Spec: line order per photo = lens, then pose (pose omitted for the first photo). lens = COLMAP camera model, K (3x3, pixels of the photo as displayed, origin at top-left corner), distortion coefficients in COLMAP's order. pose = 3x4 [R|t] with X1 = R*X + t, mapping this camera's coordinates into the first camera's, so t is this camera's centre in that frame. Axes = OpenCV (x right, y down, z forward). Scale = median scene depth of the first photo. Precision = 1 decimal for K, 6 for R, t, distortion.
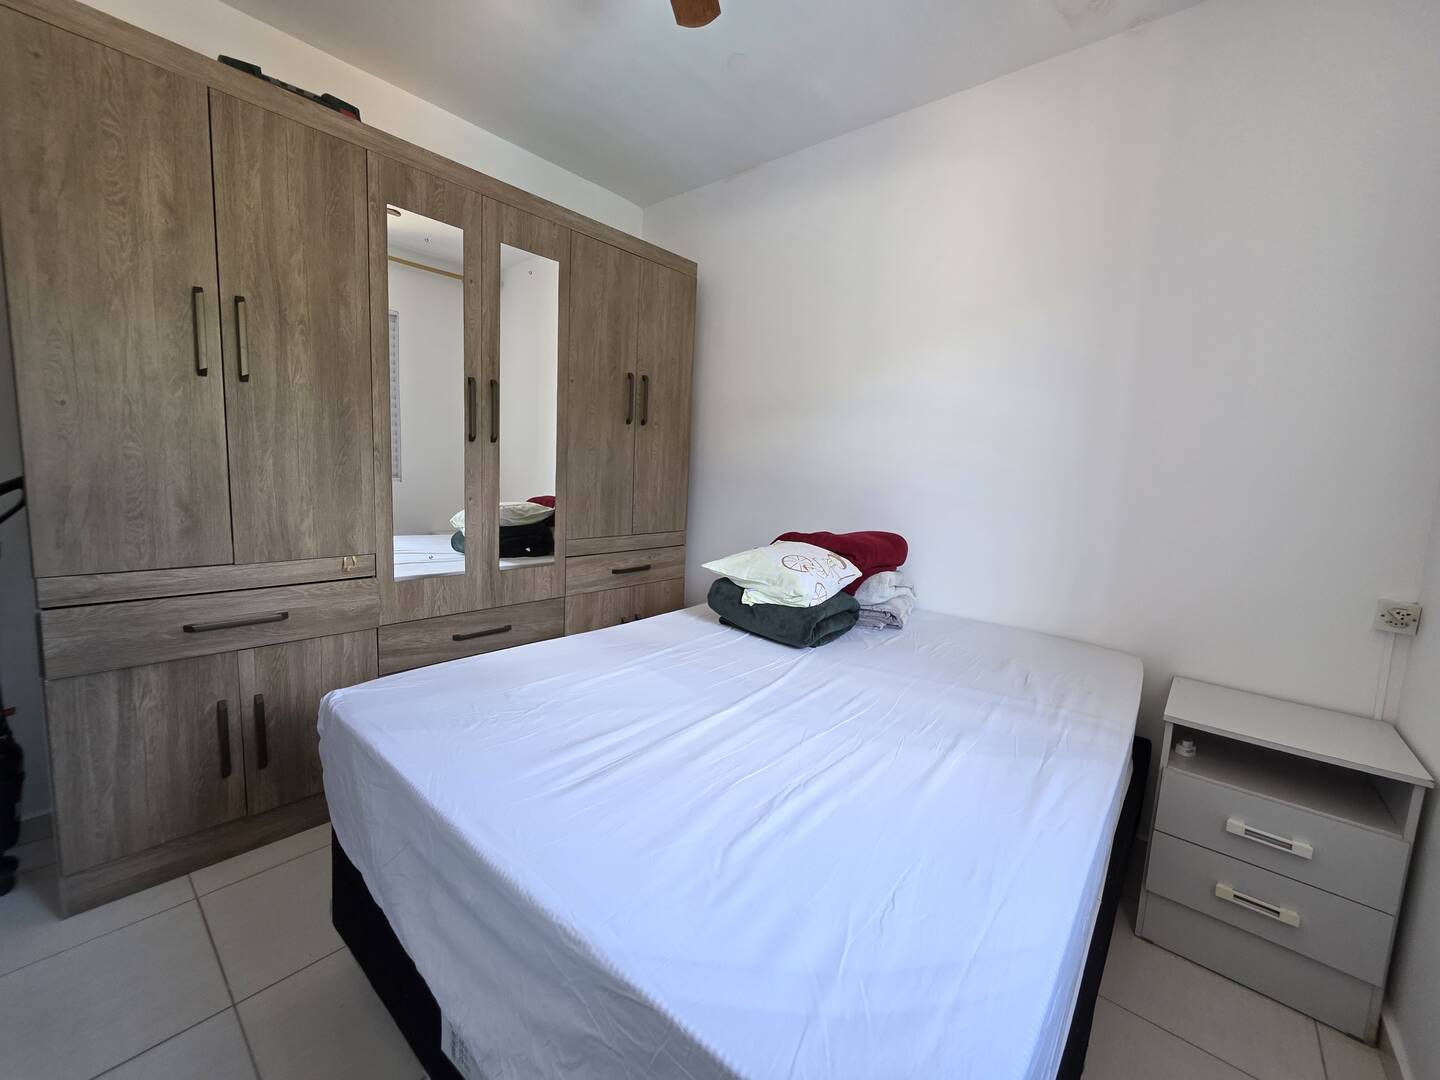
lens RADIAL K [[576.2, 0, 720.7], [0, 576.2, 532.4], [0, 0, 1]] dist [0.000713, 0.000277]
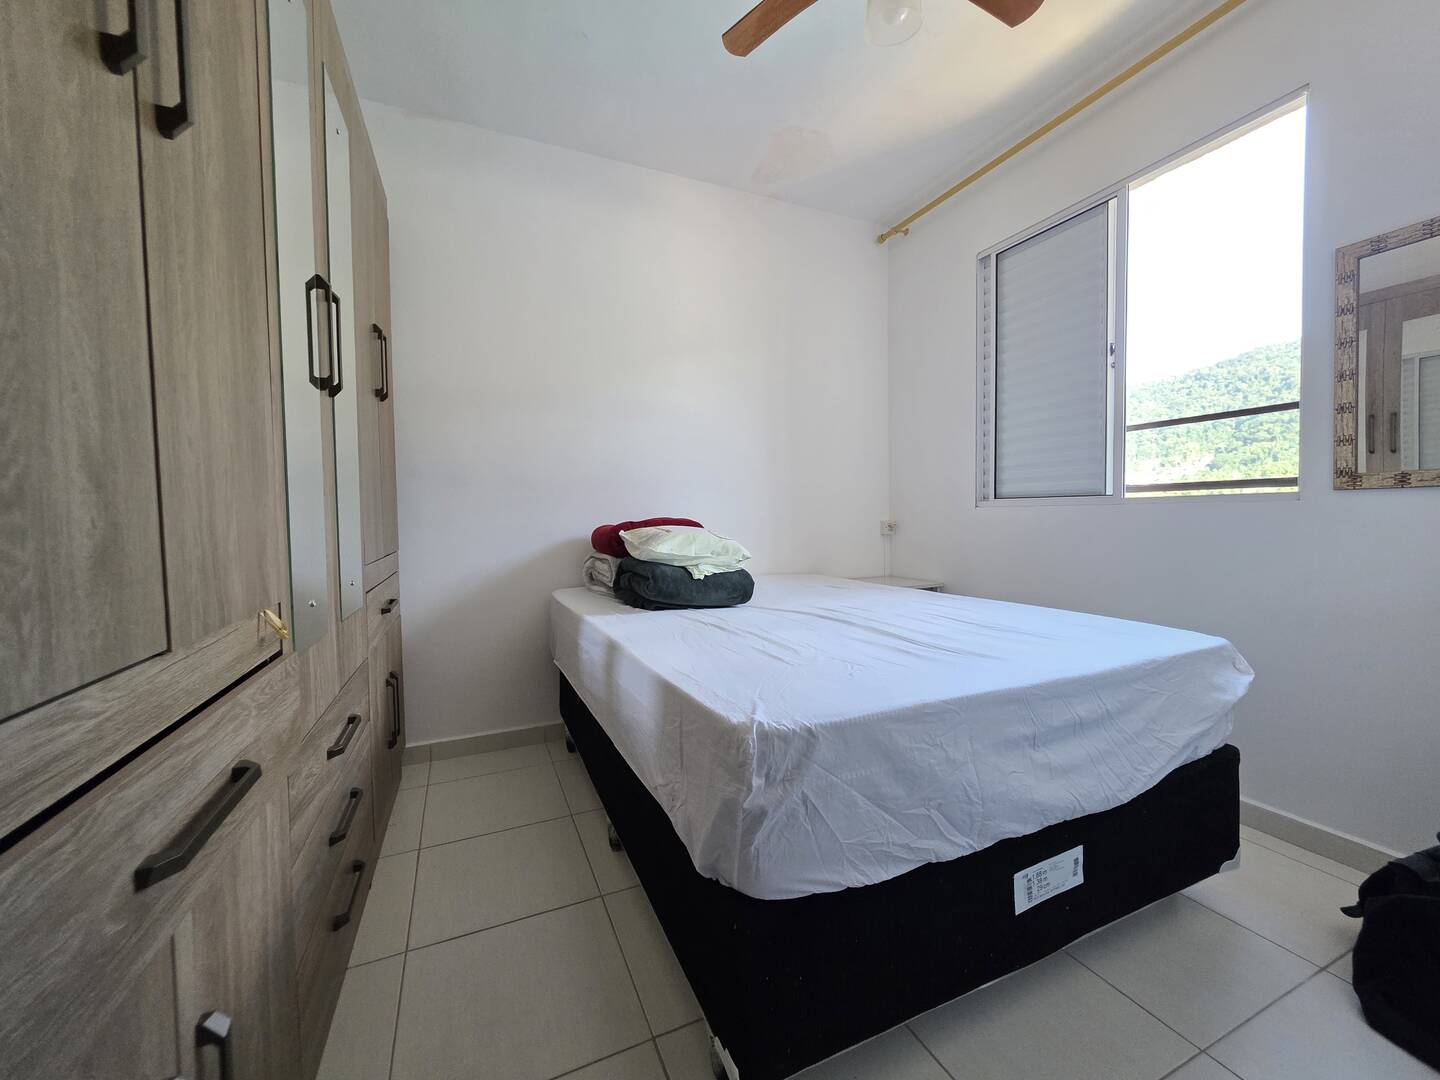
lens RADIAL K [[575.8, 0, 720.4], [0, 575.8, 533.7], [0, 0, 1]] dist [0.000937, -0.000168]
pose [[0.431367, -0.085343, 0.898131, -0.912974], [0.143229, 0.989368, 0.025220, 0.021570], [-0.890735, 0.117759, 0.439004, 0.506724]]
